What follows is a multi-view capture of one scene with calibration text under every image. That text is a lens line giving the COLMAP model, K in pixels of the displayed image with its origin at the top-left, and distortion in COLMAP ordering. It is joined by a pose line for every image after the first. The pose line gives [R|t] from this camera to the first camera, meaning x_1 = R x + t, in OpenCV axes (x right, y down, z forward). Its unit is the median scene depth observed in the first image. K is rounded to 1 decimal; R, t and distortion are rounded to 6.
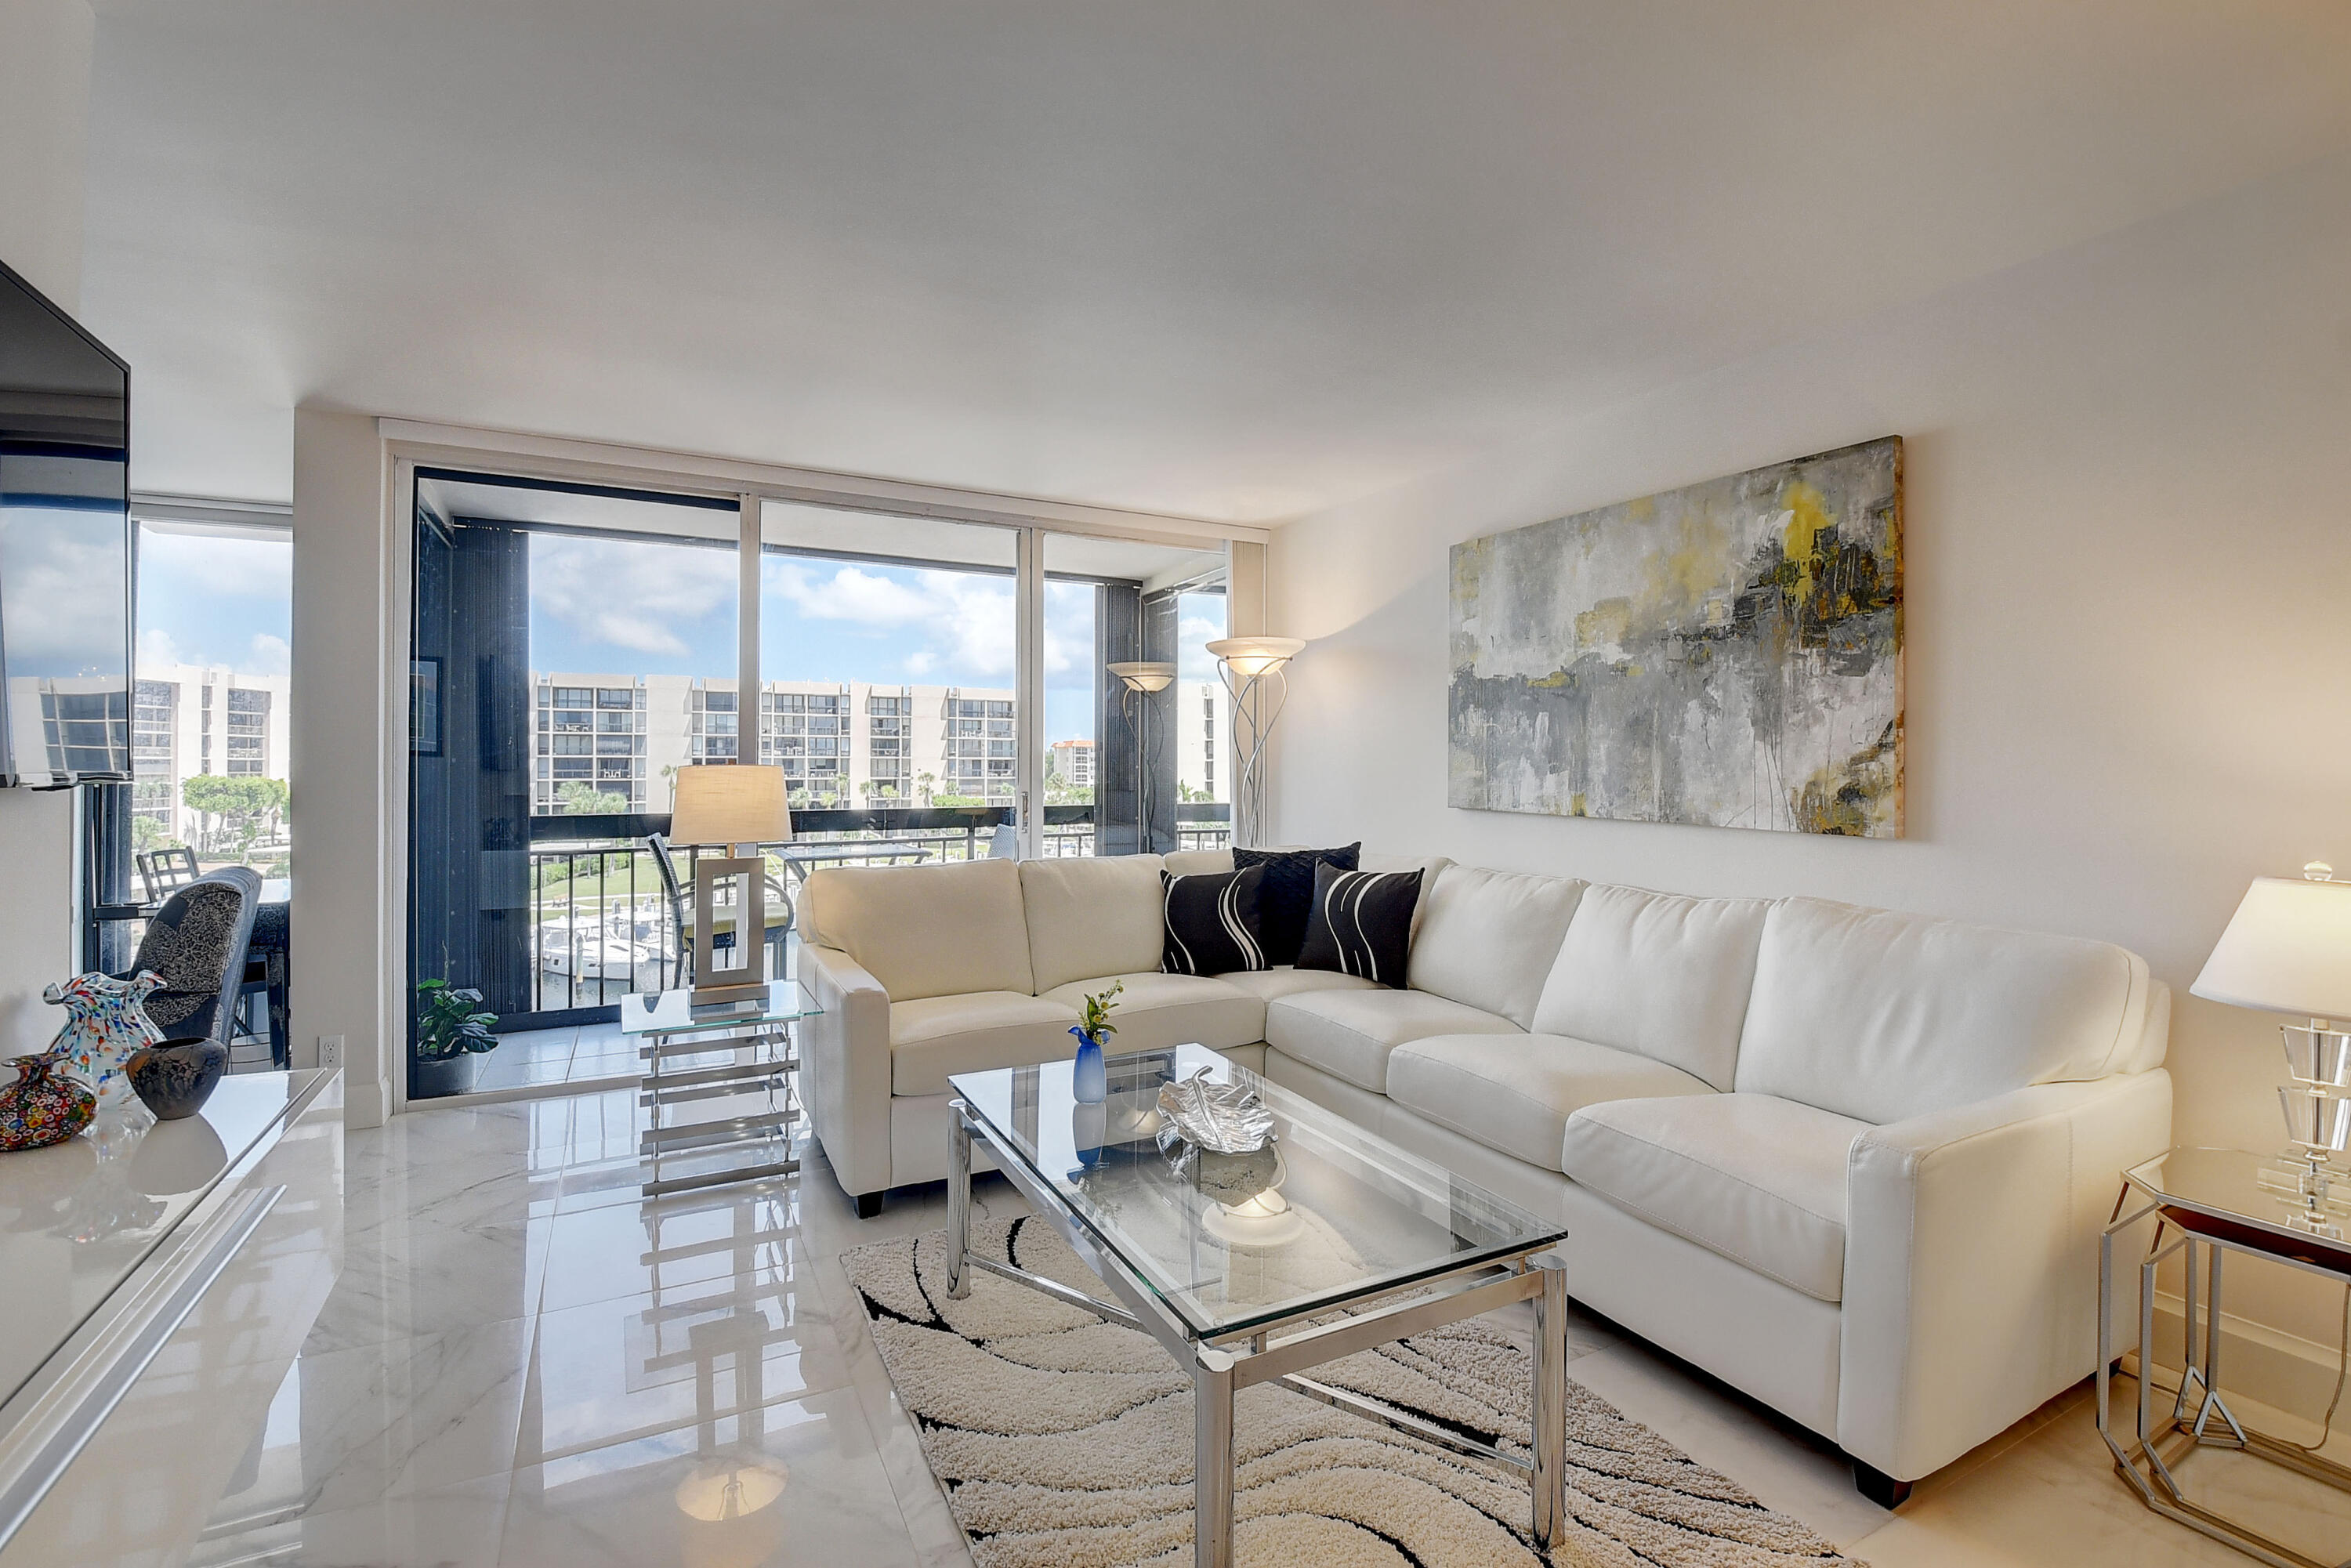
lens RADIAL K [[1033.9, 0, 1164.5], [0, 1033.9, 768.7], [0, 0, 1]] dist [0.002077, -0.013170]
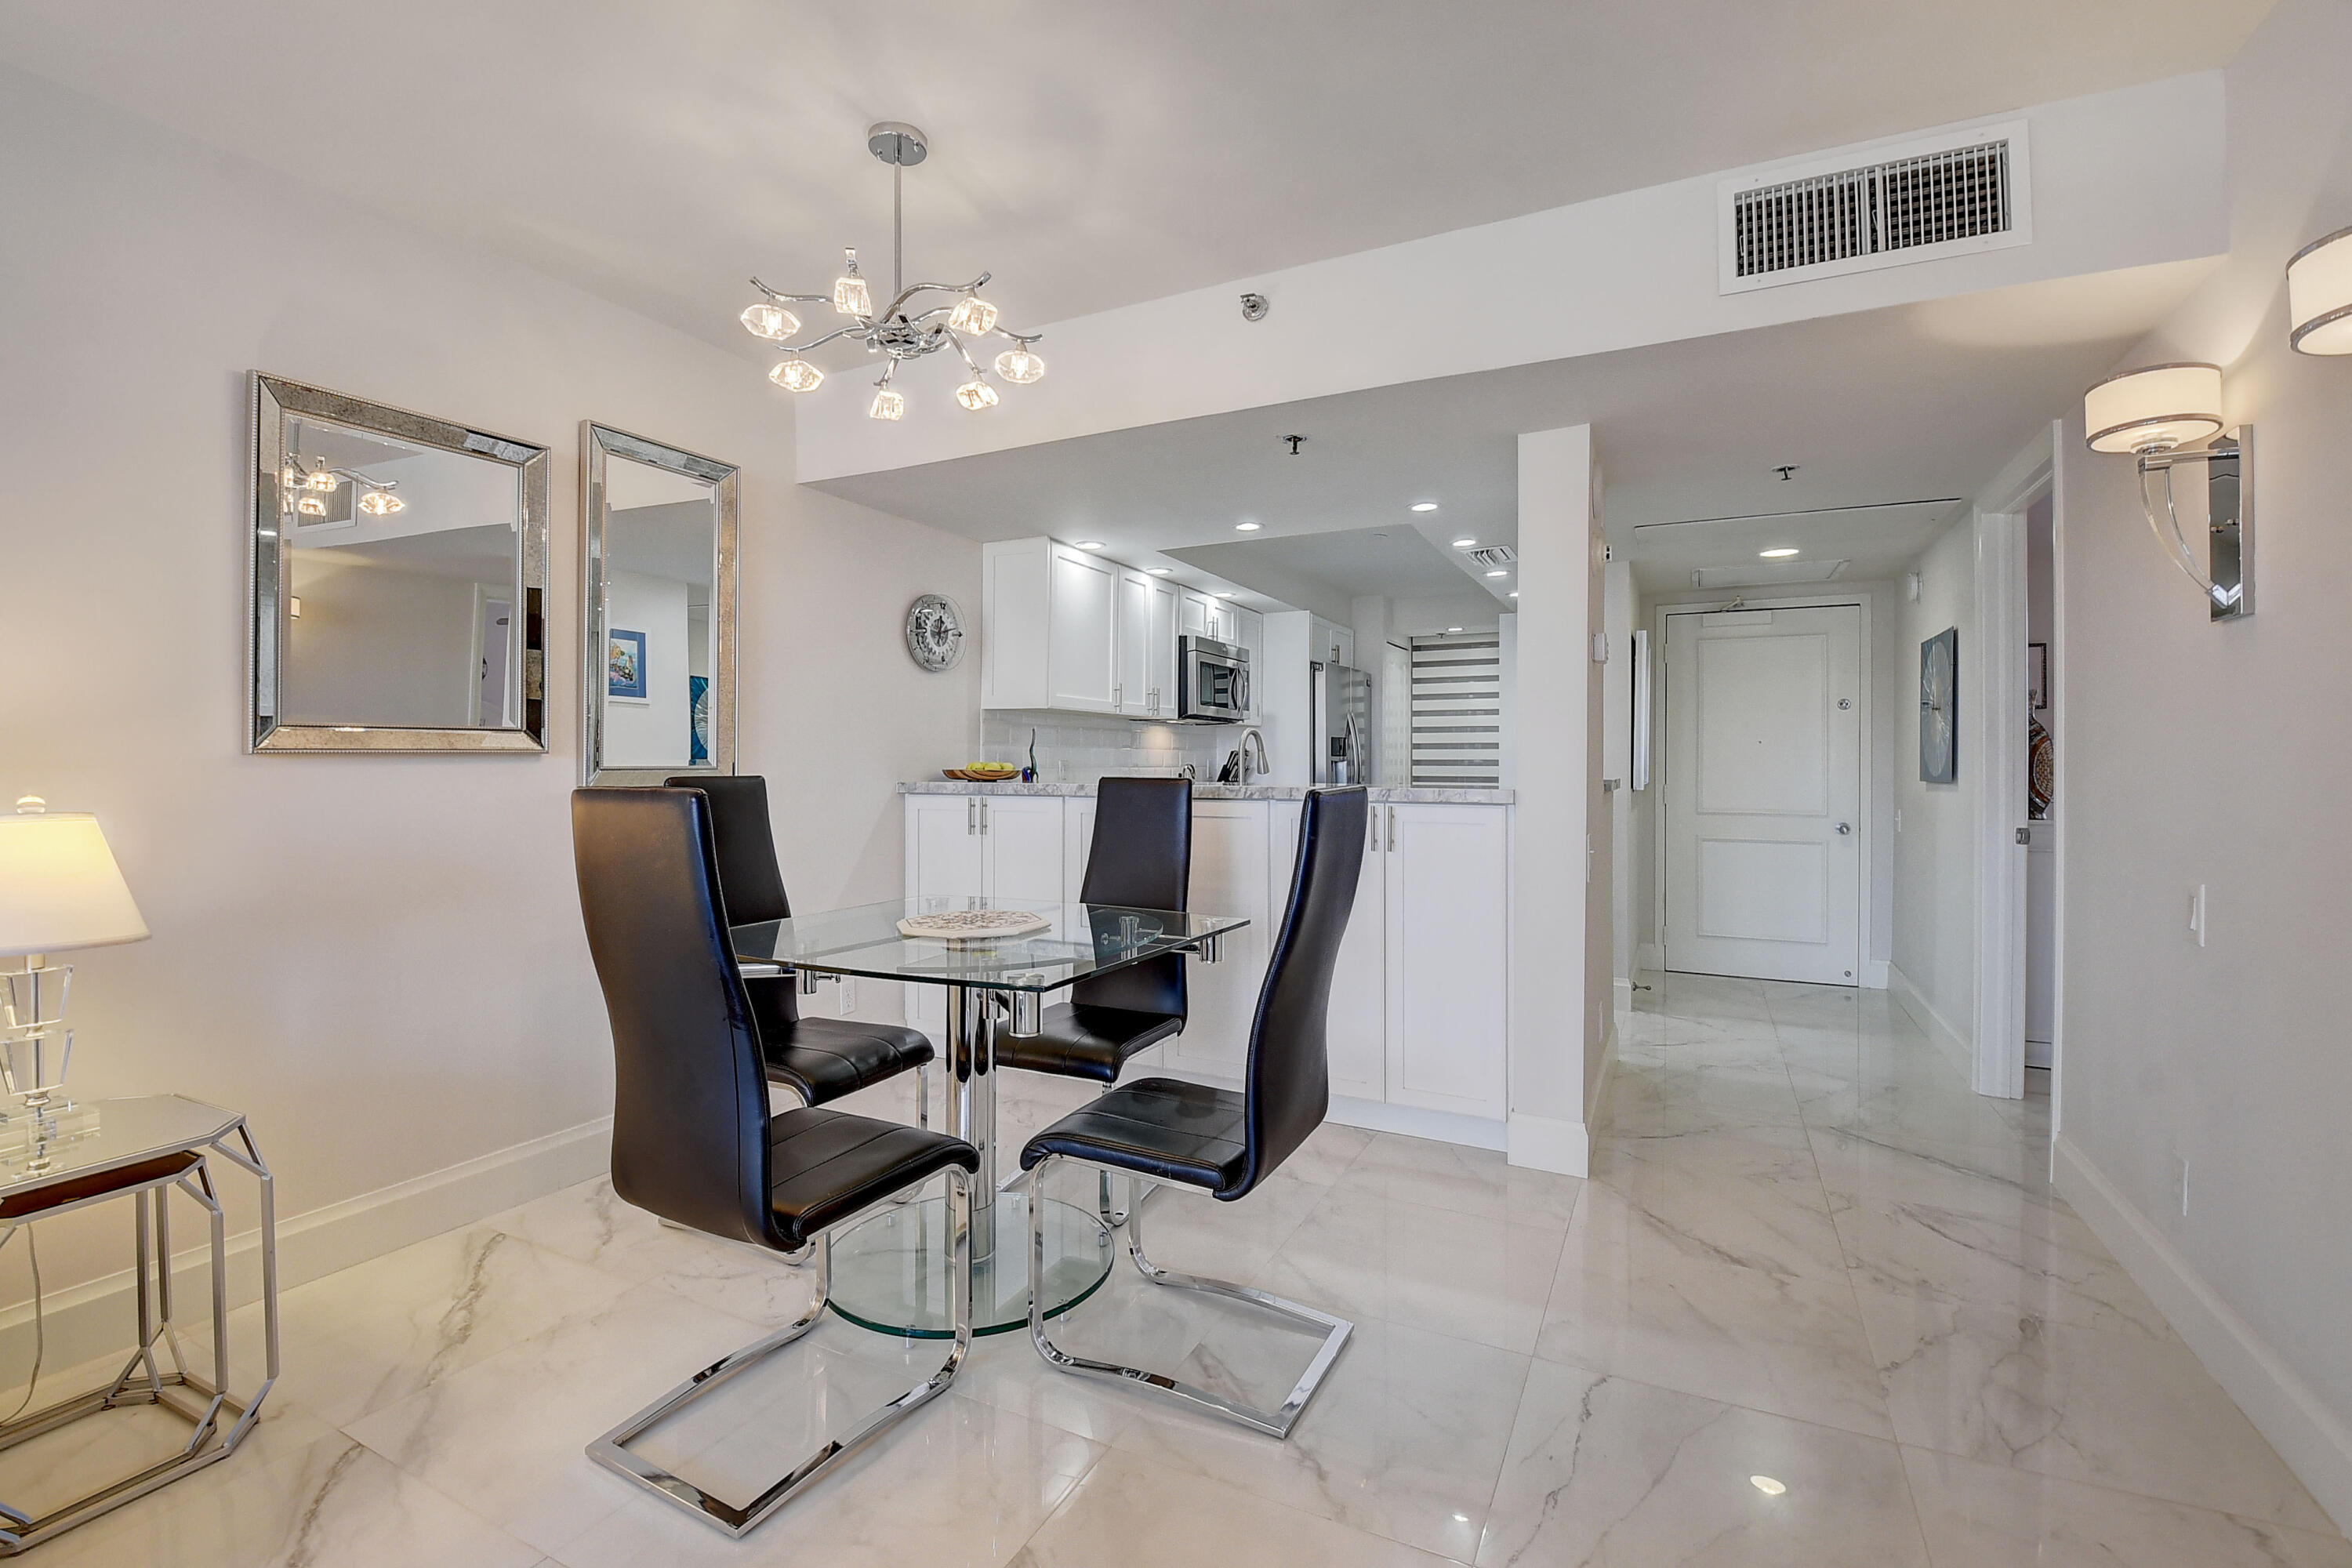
lens RADIAL K [[1034.4, 0, 1170.4], [0, 1034.4, 761.5], [0, 0, 1]] dist [0.002077, -0.013170]
pose [[-0.586200, -0.003347, 0.810160, -0.116898], [-0.002472, 0.999994, 0.002343, 0.023375], [-0.810163, -0.000630, -0.586205, 0.291362]]
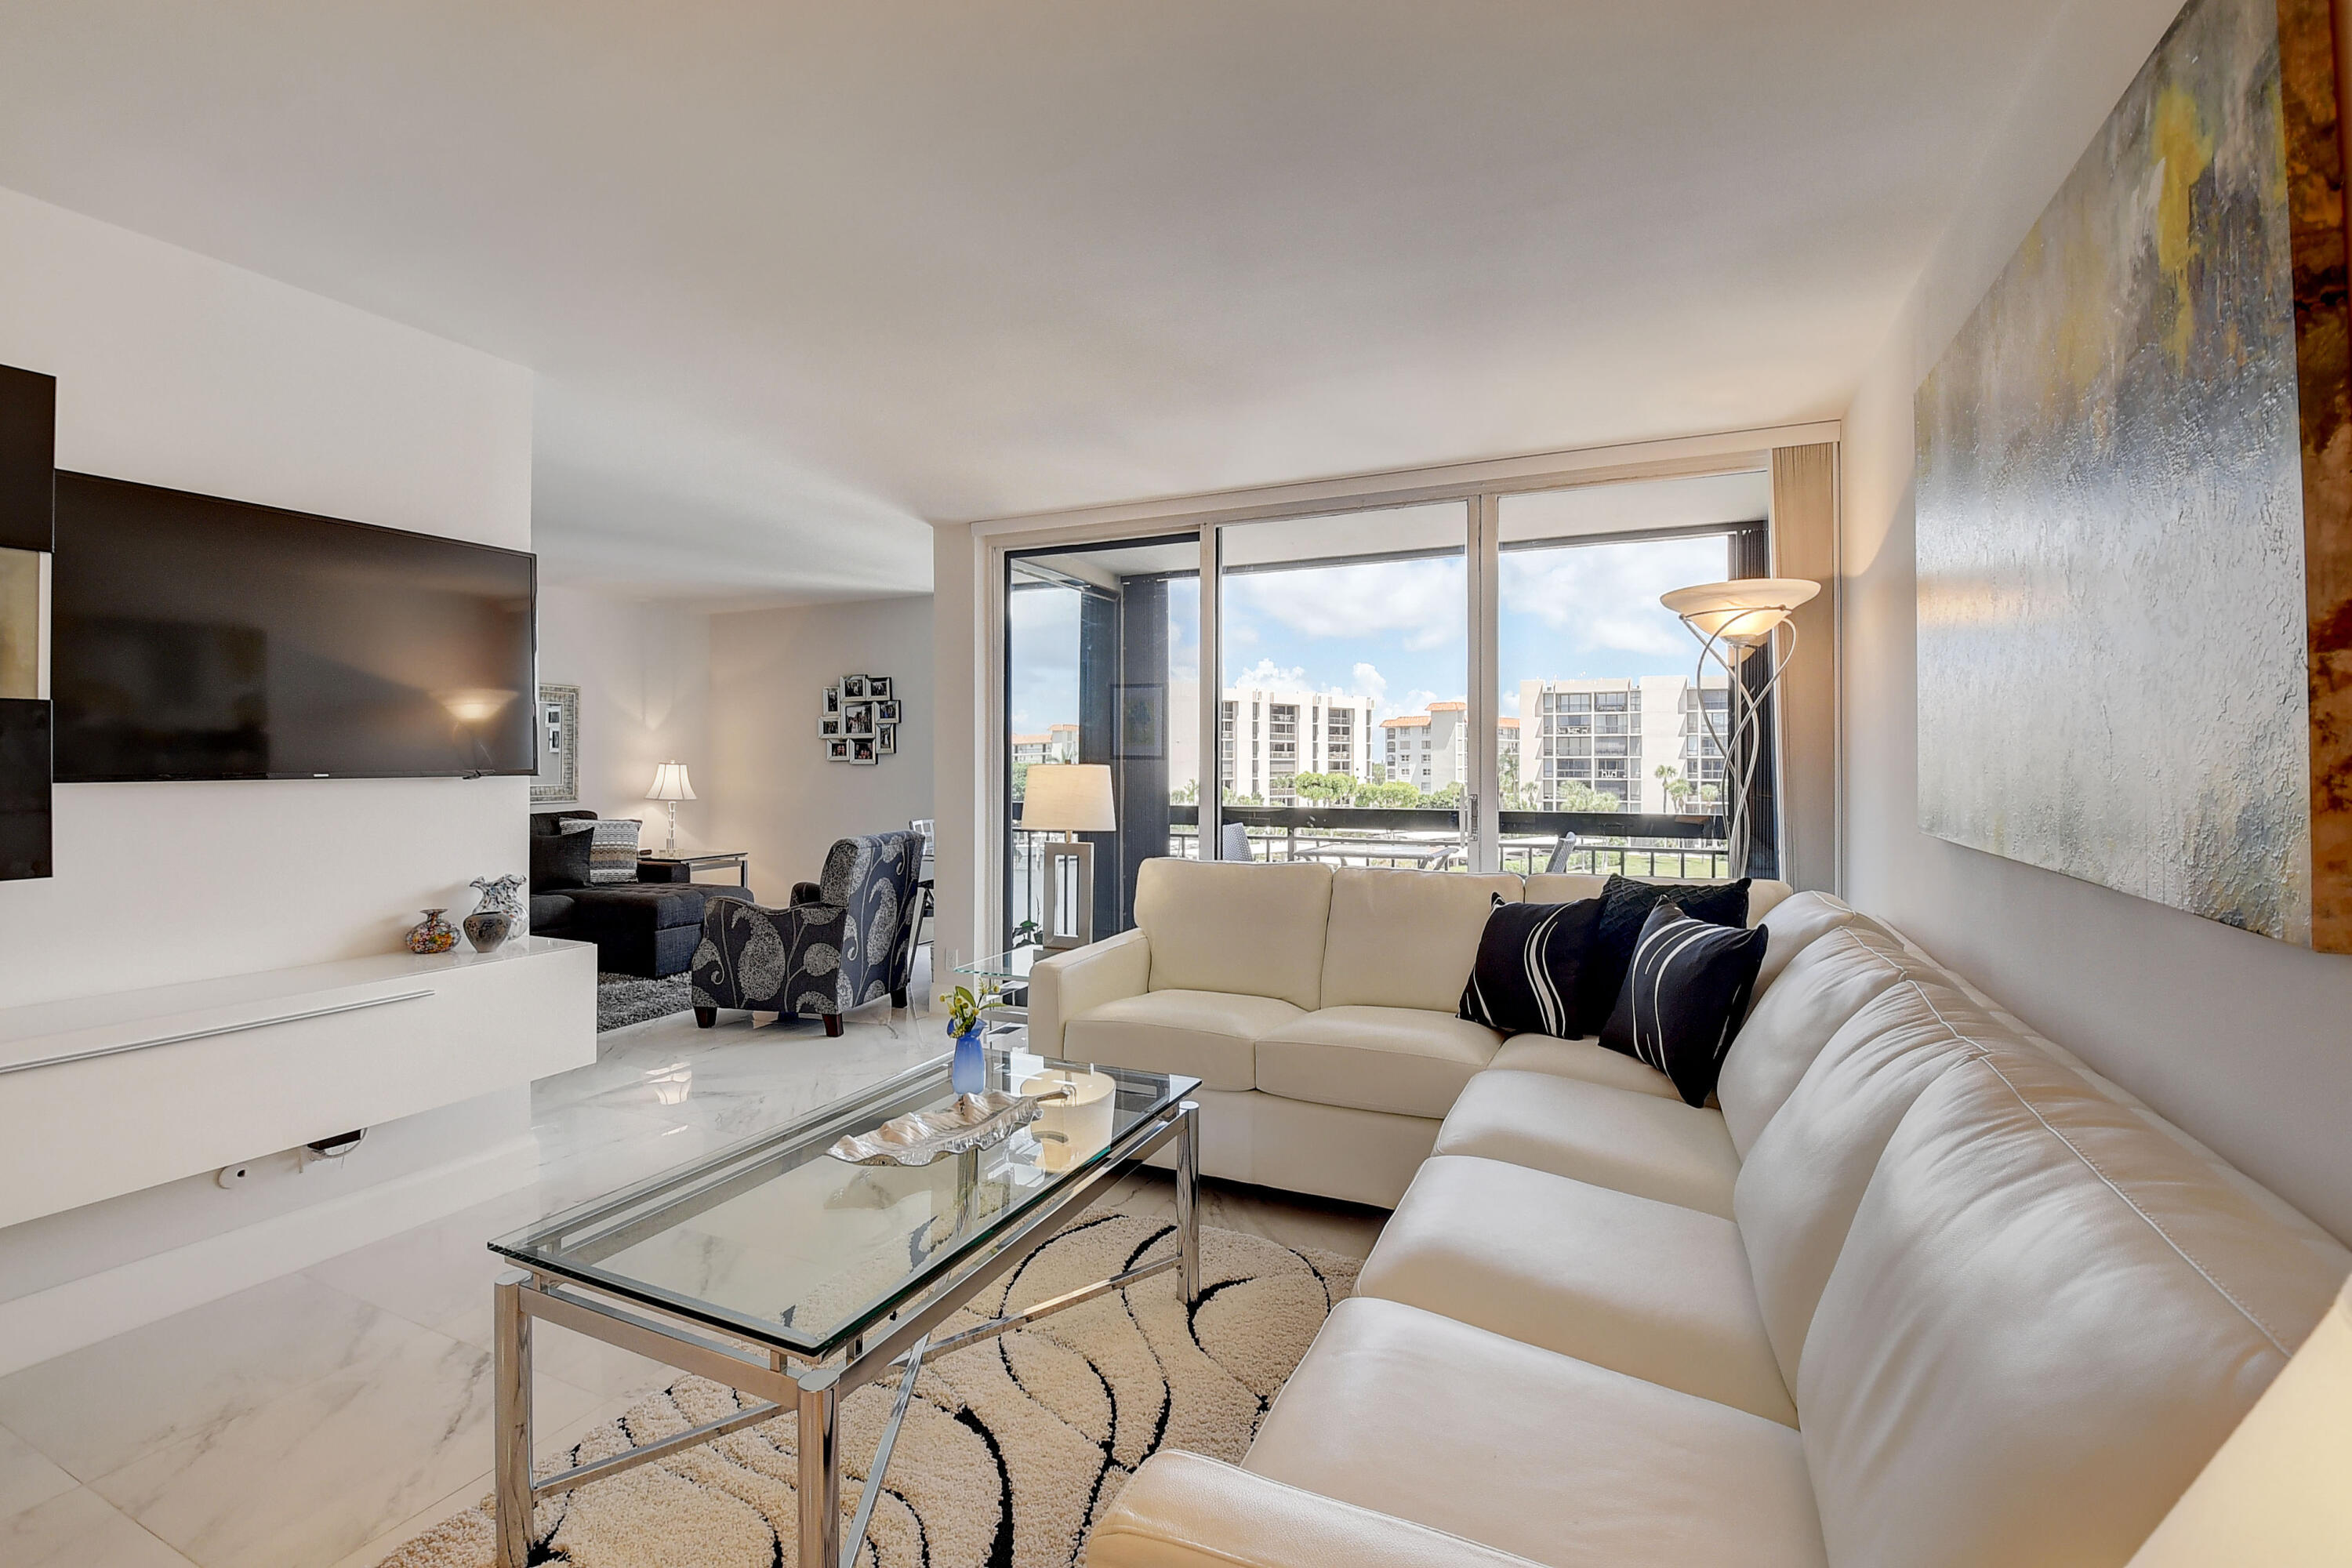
lens RADIAL K [[1034.4, 0, 1167.7], [0, 1034.4, 751.0], [0, 0, 1]] dist [0.002077, -0.013170]
pose [[0.609370, -0.010946, -0.792811, 0.479553], [-0.002988, 0.999866, -0.016101, 0.000542], [0.792881, 0.012180, 0.609255, 0.296643]]
